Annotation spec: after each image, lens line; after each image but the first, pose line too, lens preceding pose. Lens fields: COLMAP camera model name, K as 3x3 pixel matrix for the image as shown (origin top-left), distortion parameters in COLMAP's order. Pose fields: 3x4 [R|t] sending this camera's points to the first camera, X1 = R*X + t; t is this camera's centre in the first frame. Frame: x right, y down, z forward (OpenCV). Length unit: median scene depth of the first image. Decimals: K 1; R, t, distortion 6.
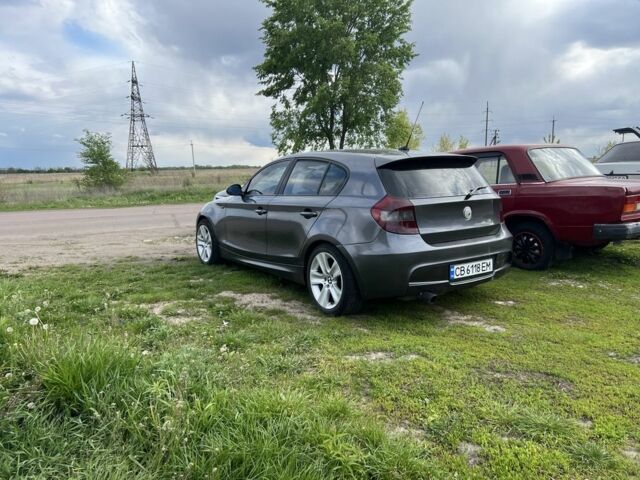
lens RADIAL K [[489.3, 0, 320.0], [0, 489.3, 240.0], [0, 0, 1]] dist [0.006985, -0.013558]
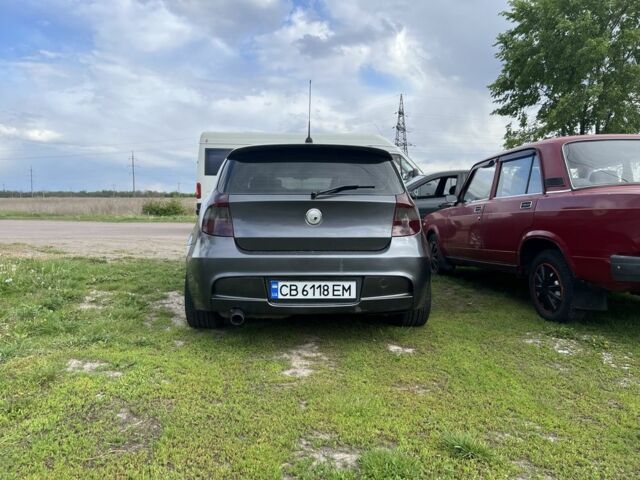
lens RADIAL K [[489.3, 0, 320.0], [0, 489.3, 240.0], [0, 0, 1]] dist [0.006985, -0.013558]
pose [[0.832647, 0.063975, -0.550096, 0.129430], [-0.096515, 0.994868, -0.030388, 0.000592], [0.545329, 0.078395, 0.834548, 0.064520]]
